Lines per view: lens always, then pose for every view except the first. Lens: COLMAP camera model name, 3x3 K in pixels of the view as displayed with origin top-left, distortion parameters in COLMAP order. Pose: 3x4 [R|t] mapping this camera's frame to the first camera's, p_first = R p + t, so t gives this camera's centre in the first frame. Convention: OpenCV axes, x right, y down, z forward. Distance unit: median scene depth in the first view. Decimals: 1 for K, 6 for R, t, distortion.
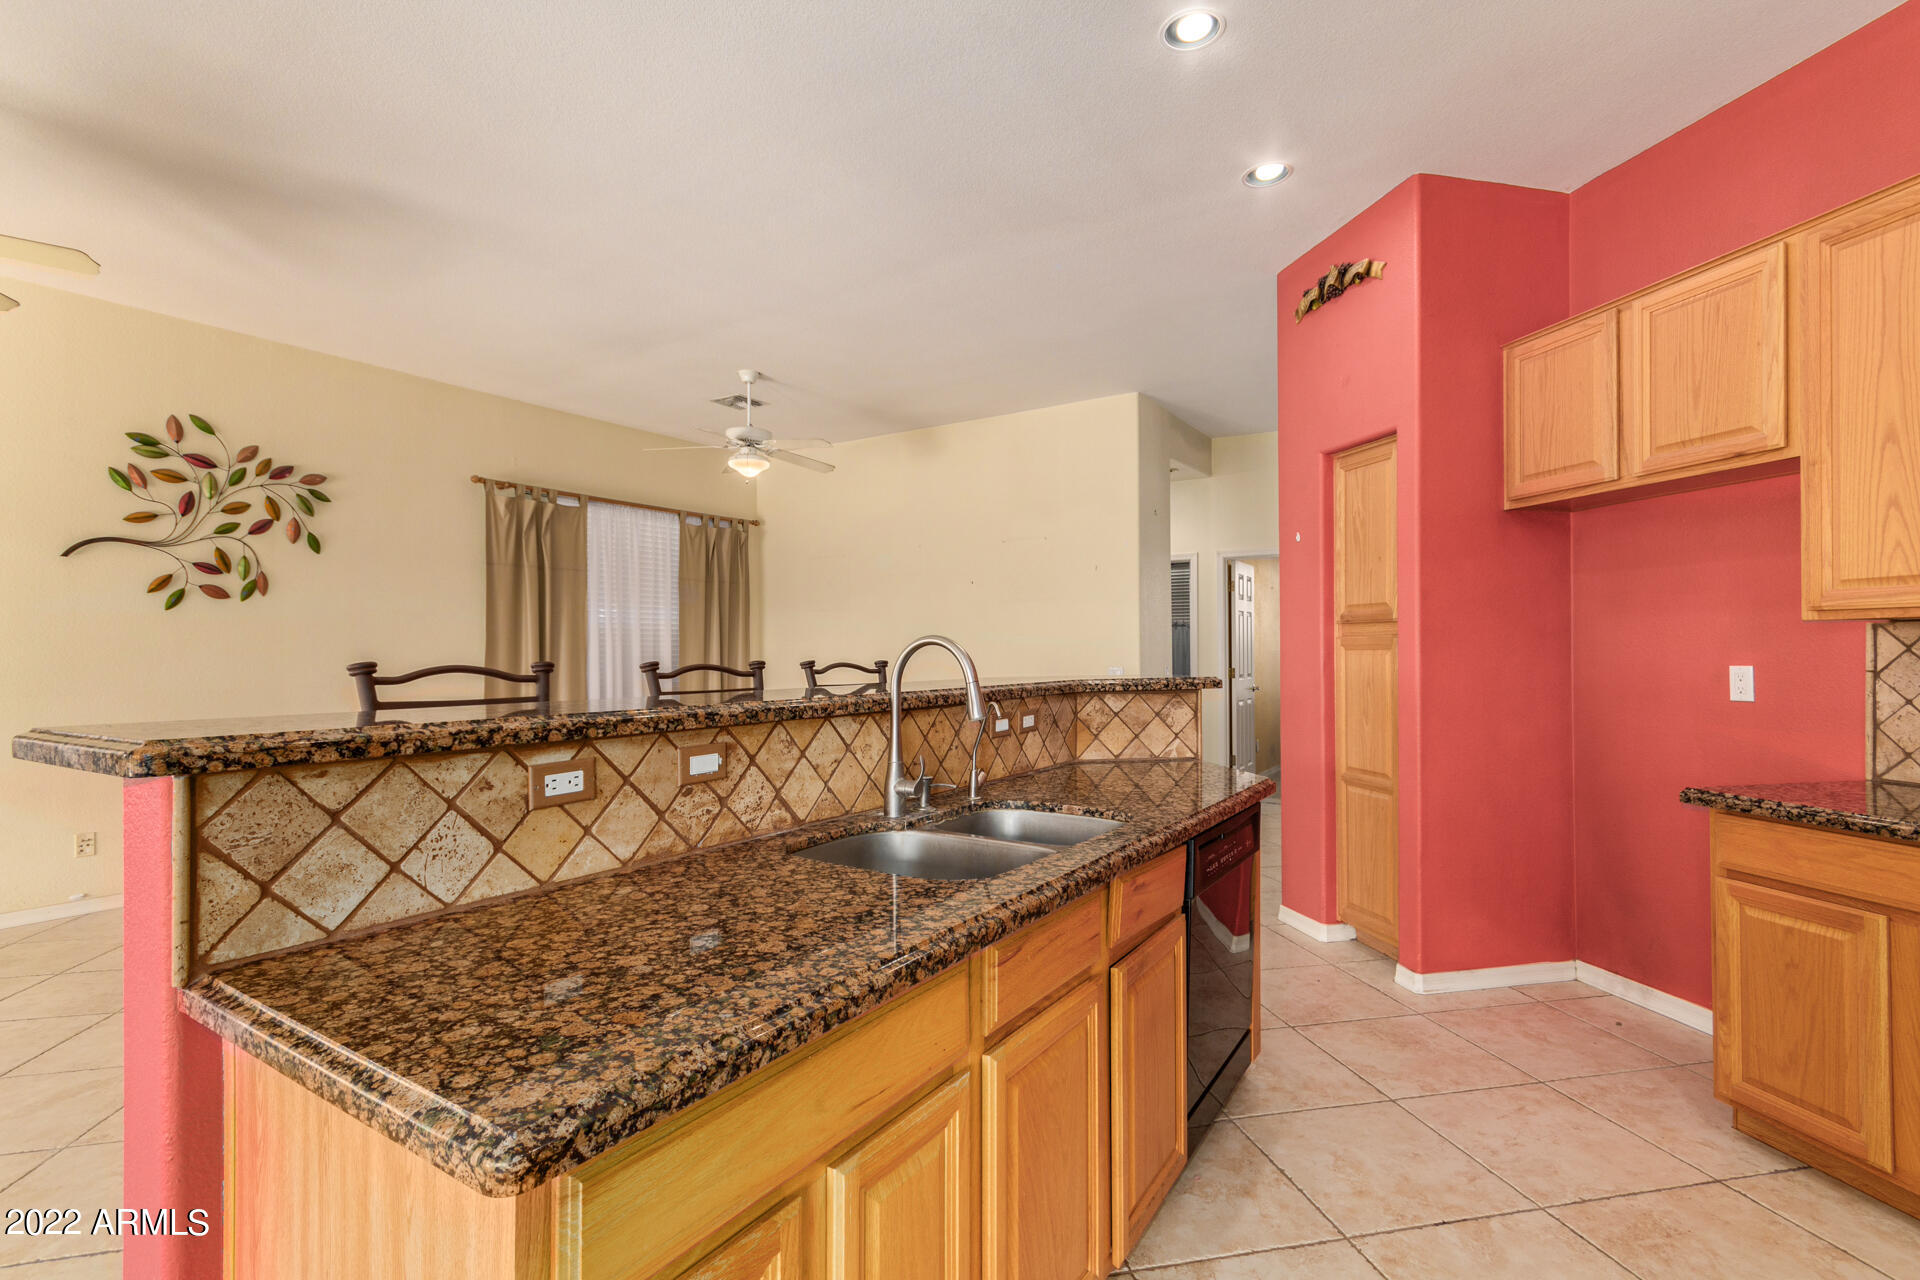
lens RADIAL K [[892.0, 0, 963.0], [0, 892.0, 643.2], [0, 0, 1]] dist [0.001416, 0.002201]
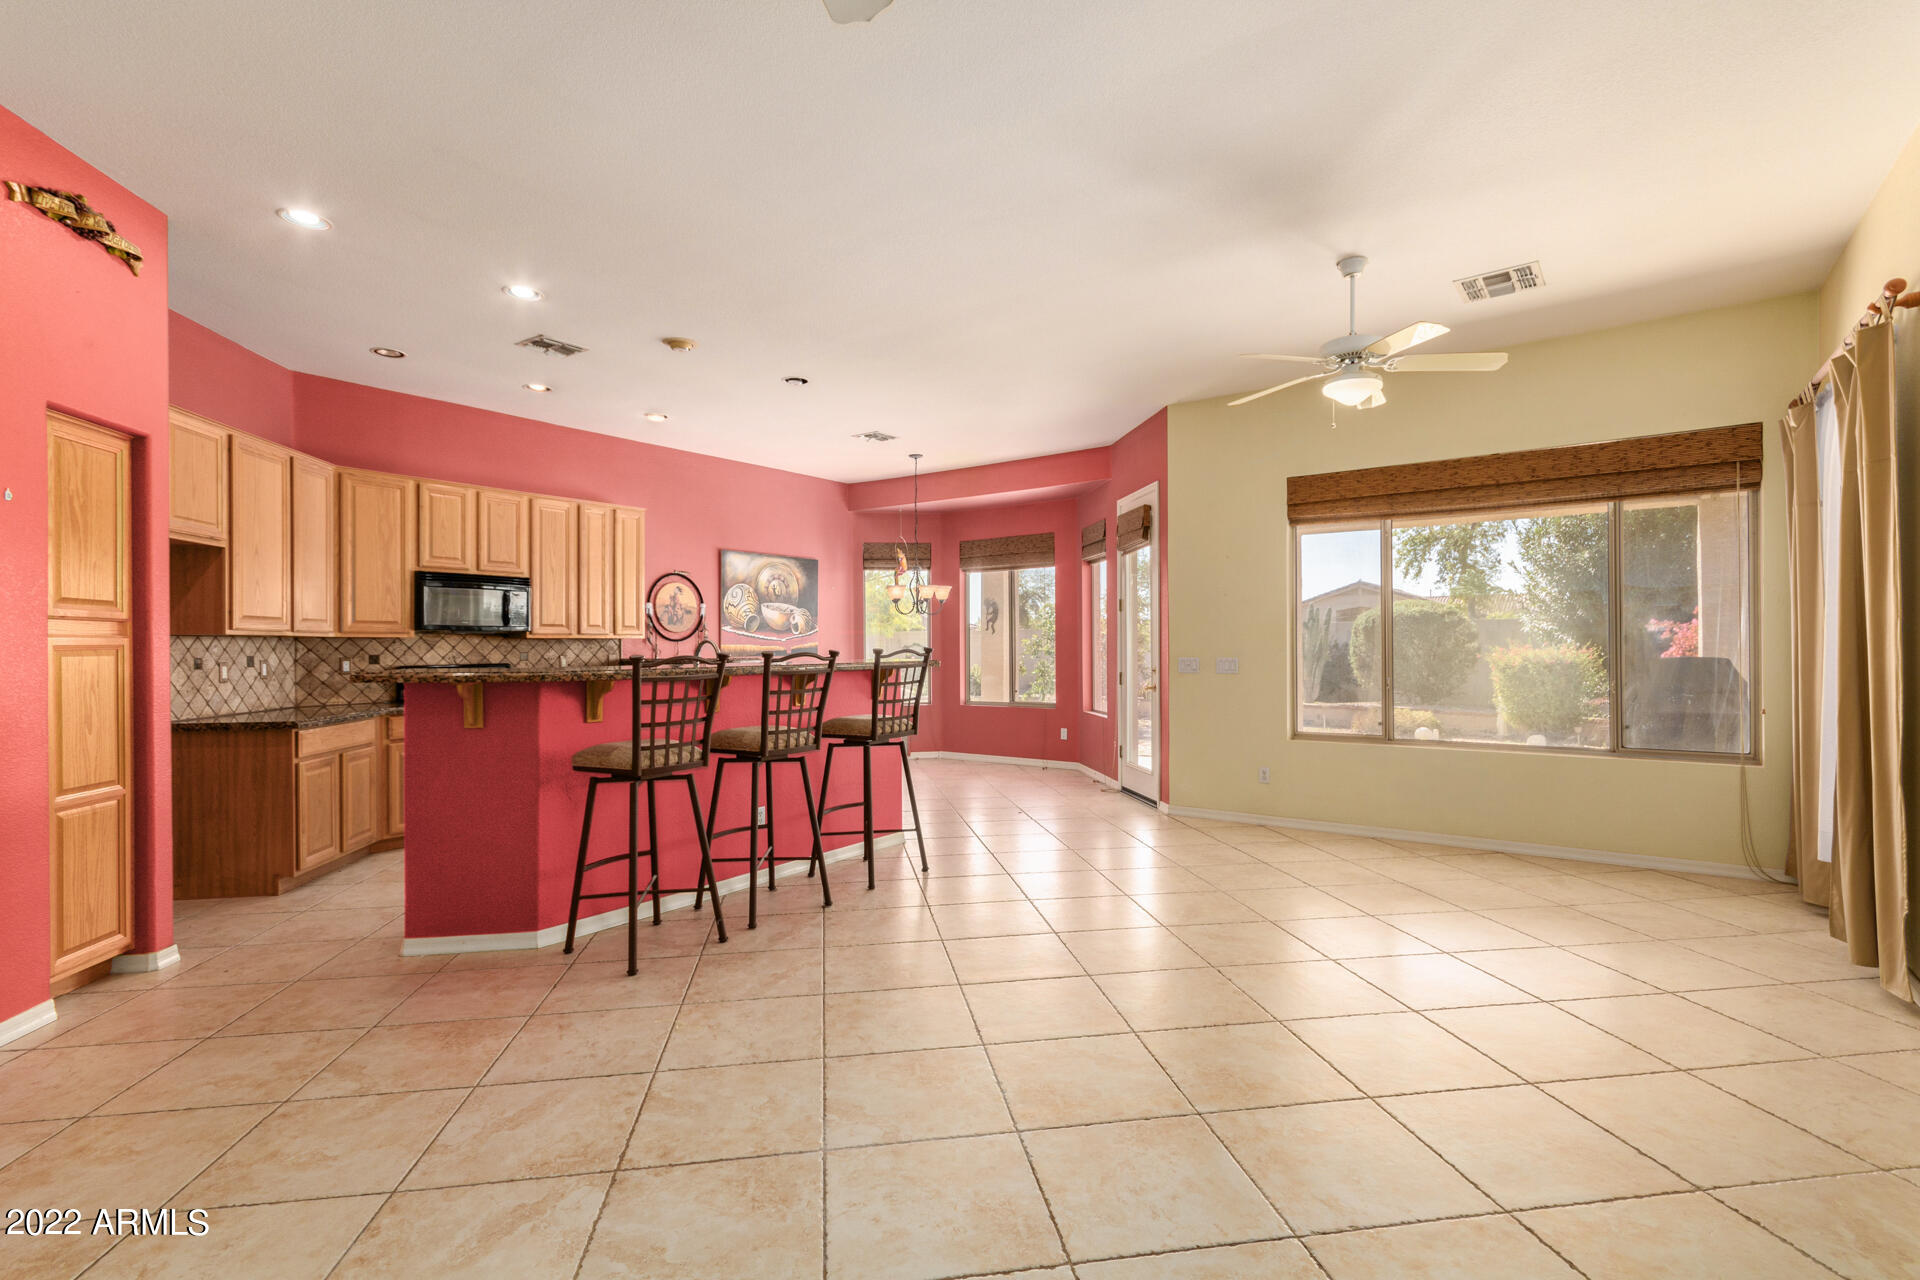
lens RADIAL K [[892.0, 0, 959.9], [0, 892.0, 645.2], [0, 0, 1]] dist [0.001416, 0.002201]
pose [[-0.998457, 0.012479, 0.054101, -0.452693], [0.012133, 0.999904, -0.006722, 0.017726], [-0.054180, -0.006056, -0.998513, 1.776804]]
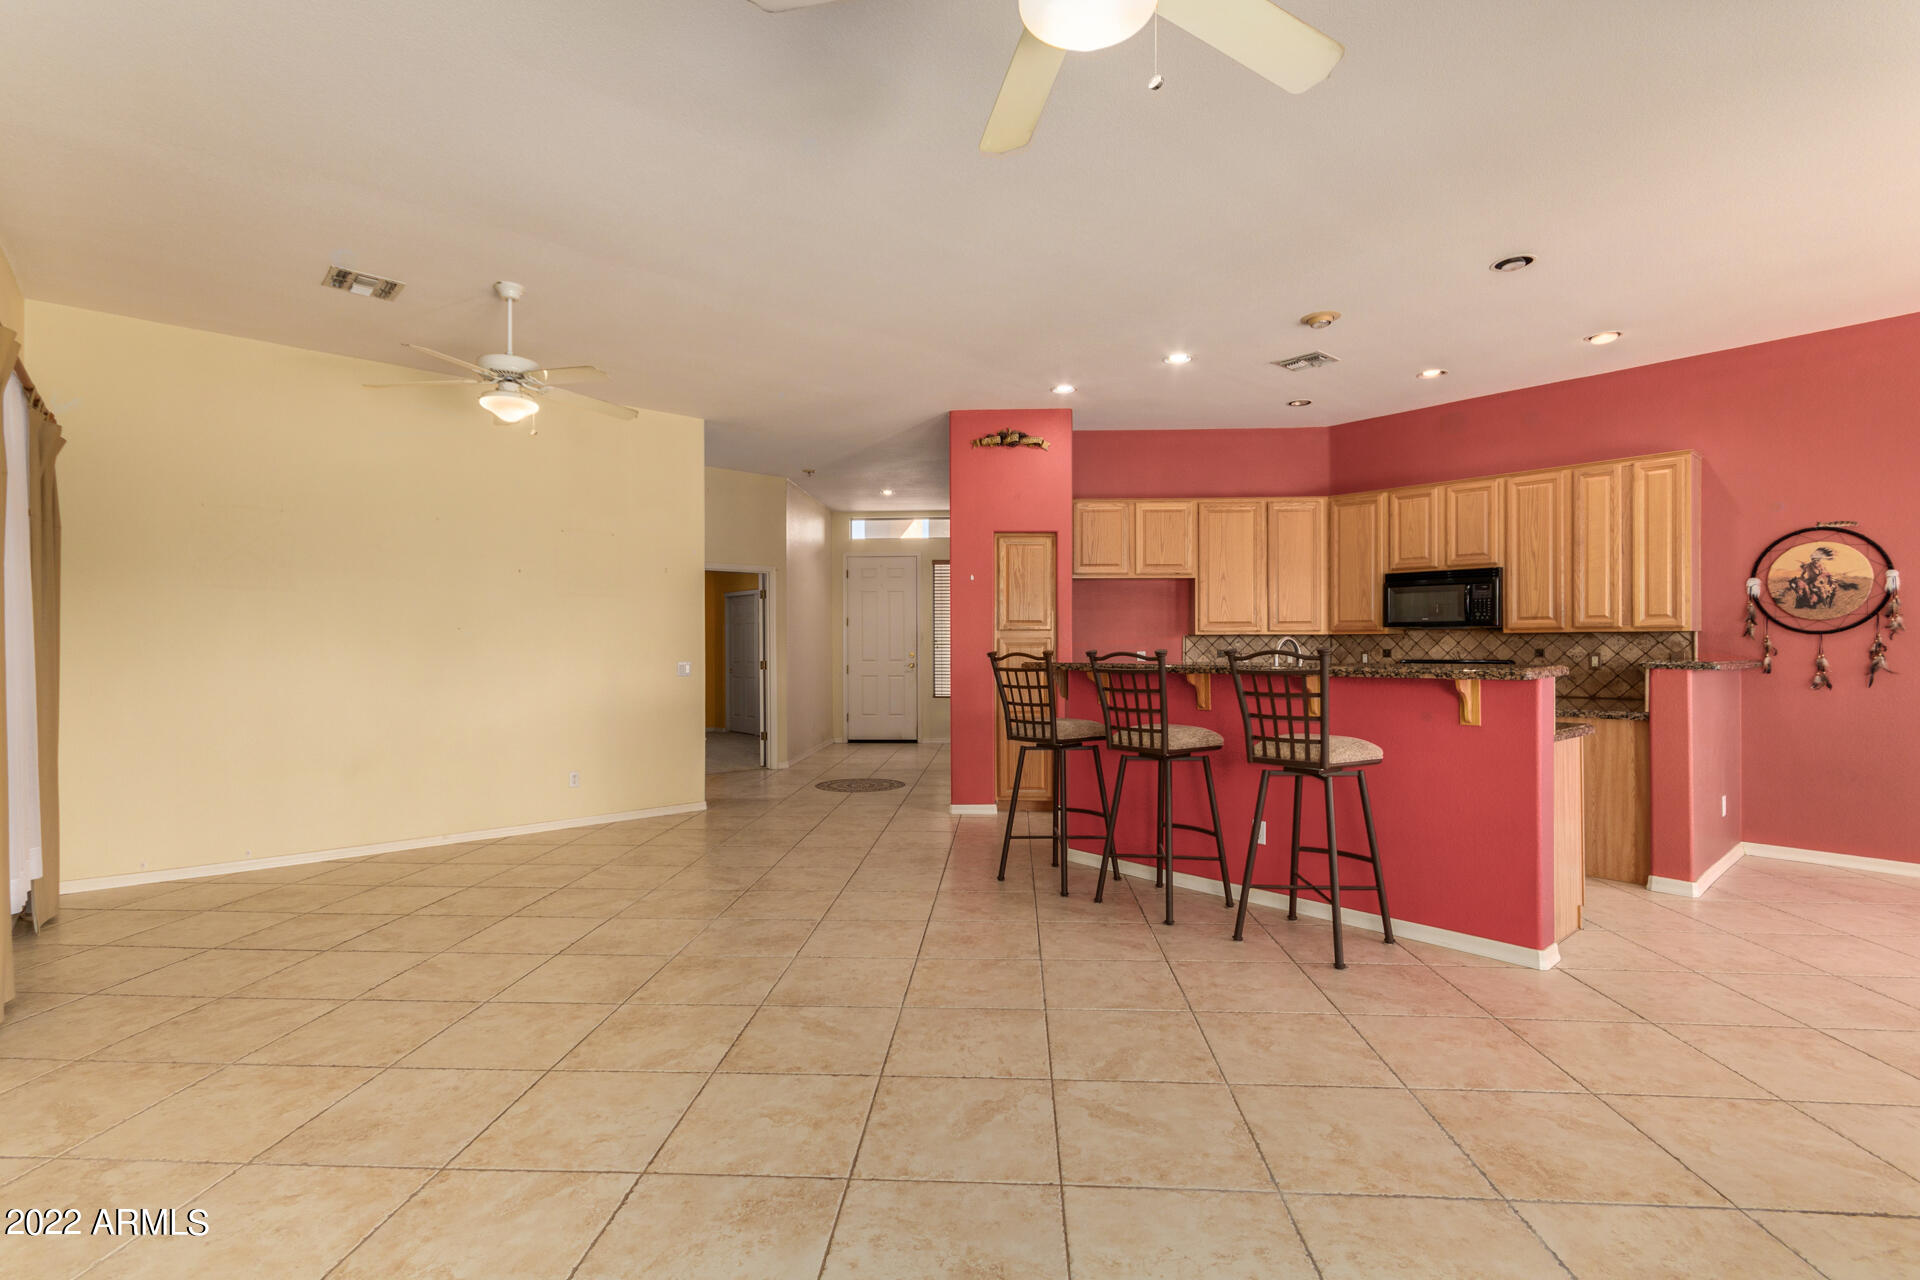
lens RADIAL K [[892.0, 0, 958.2], [0, 892.0, 641.6], [0, 0, 1]] dist [0.001416, 0.002201]
pose [[0.264520, 0.007971, 0.964347, -1.301311], [-0.004606, 0.999965, -0.007002, 0.013146], [-0.964369, -0.002590, 0.264547, 0.619772]]
